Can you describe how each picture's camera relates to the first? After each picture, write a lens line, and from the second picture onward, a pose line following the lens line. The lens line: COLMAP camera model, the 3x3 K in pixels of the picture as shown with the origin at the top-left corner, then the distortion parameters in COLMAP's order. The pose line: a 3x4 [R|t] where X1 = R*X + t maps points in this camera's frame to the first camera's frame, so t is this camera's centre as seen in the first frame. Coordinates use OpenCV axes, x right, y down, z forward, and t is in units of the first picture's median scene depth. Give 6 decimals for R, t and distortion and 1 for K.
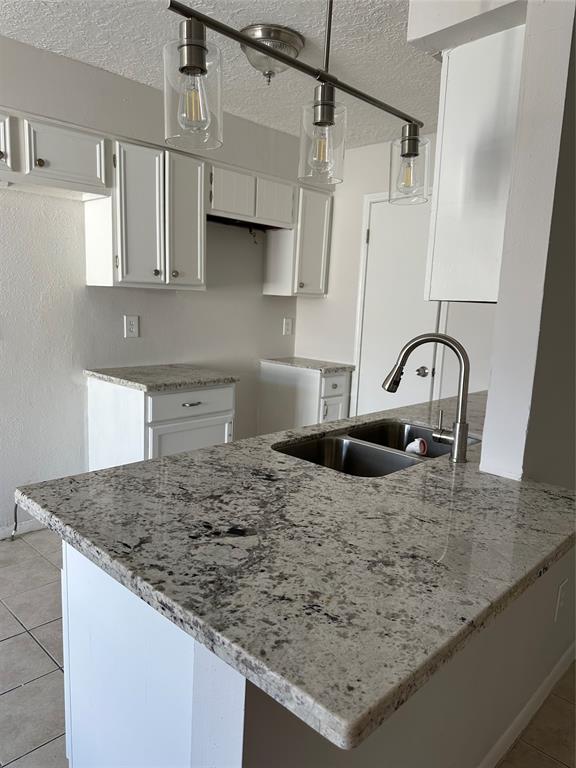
lens RADIAL K [[558.5, 0, 294.1], [0, 558.5, 383.2], [0, 0, 1]] dist [0.035531, -0.073393]
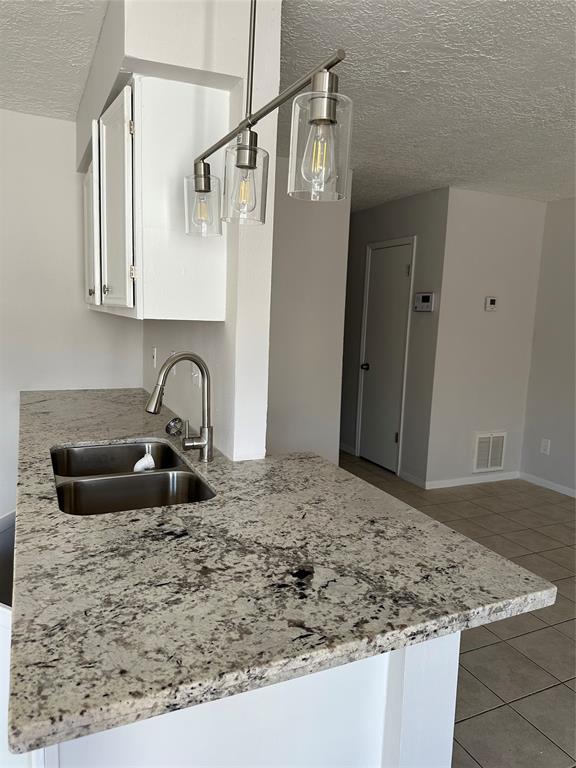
lens RADIAL K [[558.5, 0, 292.8], [0, 558.5, 384.0], [0, 0, 1]] dist [0.035531, -0.073393]
pose [[0.358710, -0.173365, 0.917209, -0.738617], [0.128153, 0.982444, 0.135576, -0.162592], [-0.924610, 0.068910, 0.374629, 0.453211]]
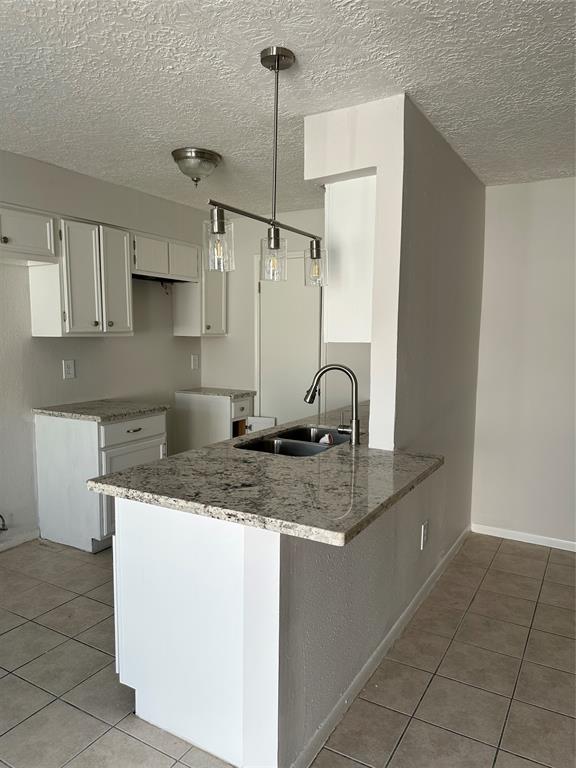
lens RADIAL K [[558.5, 0, 295.9], [0, 558.5, 382.9], [0, 0, 1]] dist [0.035531, -0.073393]
pose [[0.968297, -0.059517, 0.242610, -0.264264], [0.072370, 0.996389, -0.044406, 0.028639], [-0.239091, 0.060556, 0.969107, -0.541324]]
